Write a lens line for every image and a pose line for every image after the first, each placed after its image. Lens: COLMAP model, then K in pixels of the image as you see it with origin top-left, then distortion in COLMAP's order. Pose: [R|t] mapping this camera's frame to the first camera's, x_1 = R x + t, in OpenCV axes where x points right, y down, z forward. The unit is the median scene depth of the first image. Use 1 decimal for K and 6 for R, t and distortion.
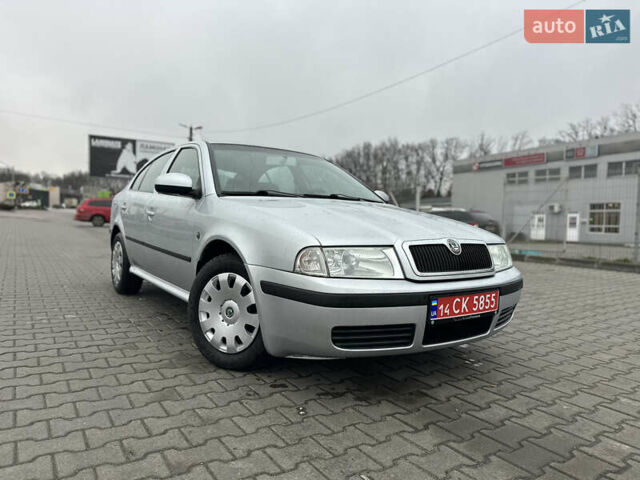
lens RADIAL K [[448.3, 0, 322.7], [0, 448.3, 243.3], [0, 0, 1]] dist [0.042697, -0.051302]
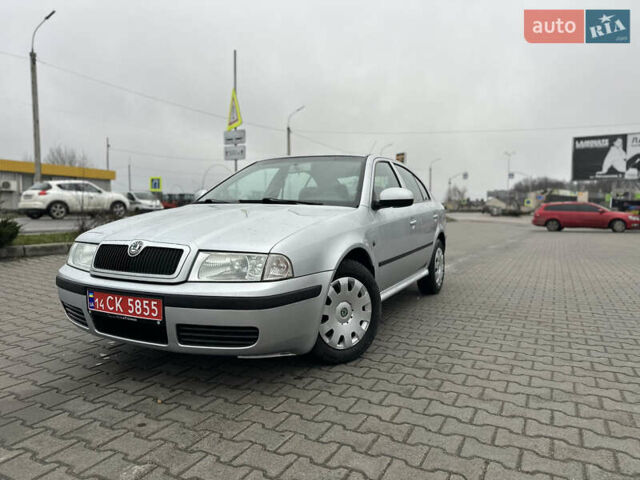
lens RADIAL K [[448.3, 0, 320.2], [0, 448.3, 243.2], [0, 0, 1]] dist [0.042697, -0.051302]
pose [[0.474937, 0.030757, -0.879482, 1.307294], [-0.040375, 0.999098, 0.013136, -0.032265], [0.879093, 0.029270, 0.475751, 0.822103]]
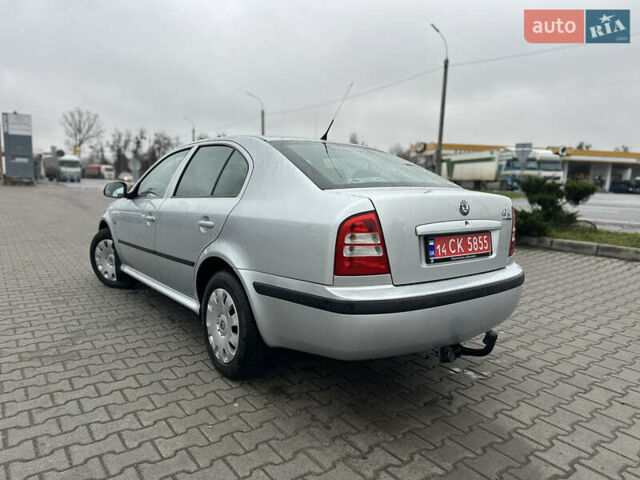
lens RADIAL K [[448.3, 0, 323.6], [0, 448.3, 240.5], [0, 0, 1]] dist [0.042697, -0.051302]
pose [[-0.997402, -0.054480, -0.047125, -0.470174], [-0.062134, 0.981666, 0.180196, -0.329767], [0.036444, 0.182656, -0.982501, 3.372115]]
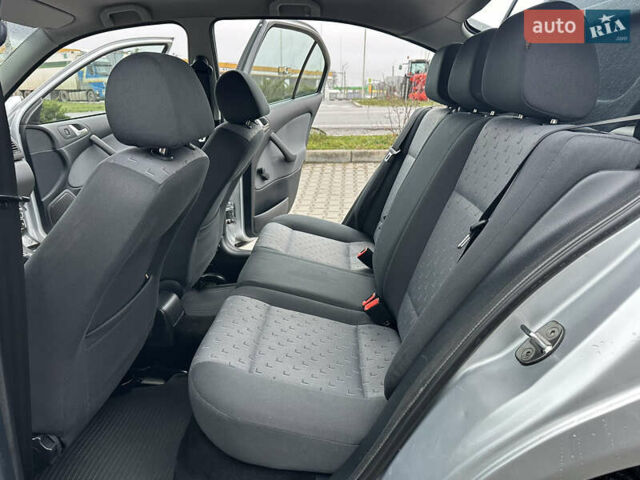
lens RADIAL K [[448.3, 0, 326.0], [0, 448.3, 238.8], [0, 0, 1]] dist [0.042697, -0.051302]
pose [[-0.597822, 0.216261, -0.771907, 0.000890], [-0.053113, 0.950121, 0.307325, -0.235275], [0.799867, 0.224723, -0.556517, 2.249420]]
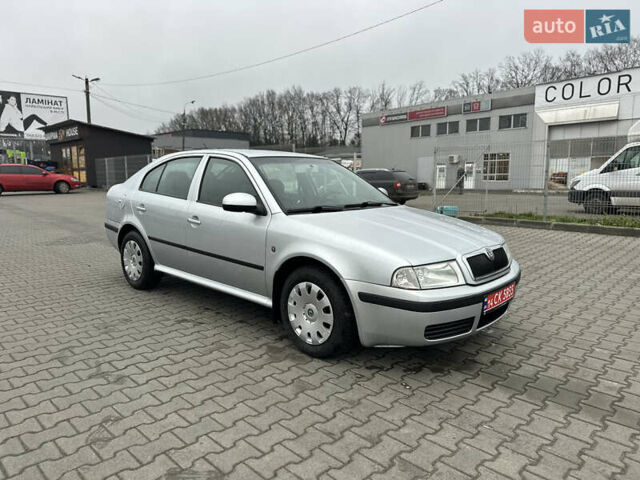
lens RADIAL K [[448.3, 0, 324.4], [0, 448.3, 241.9], [0, 0, 1]] dist [0.042697, -0.051302]
pose [[0.977205, -0.062140, 0.203000, -0.439921], [0.040408, 0.993165, 0.109502, -0.182796], [-0.208417, -0.098803, 0.973037, -0.197388]]
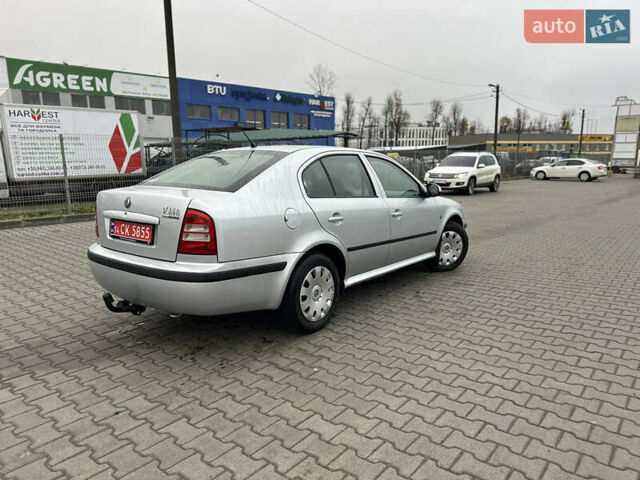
lens RADIAL K [[448.3, 0, 325.3], [0, 448.3, 245.8], [0, 0, 1]] dist [0.042697, -0.051302]
pose [[-0.292059, -0.204976, 0.934177, -2.187809], [0.038533, 0.973448, 0.225640, -0.392227], [-0.955624, 0.101897, -0.276406, 2.269624]]
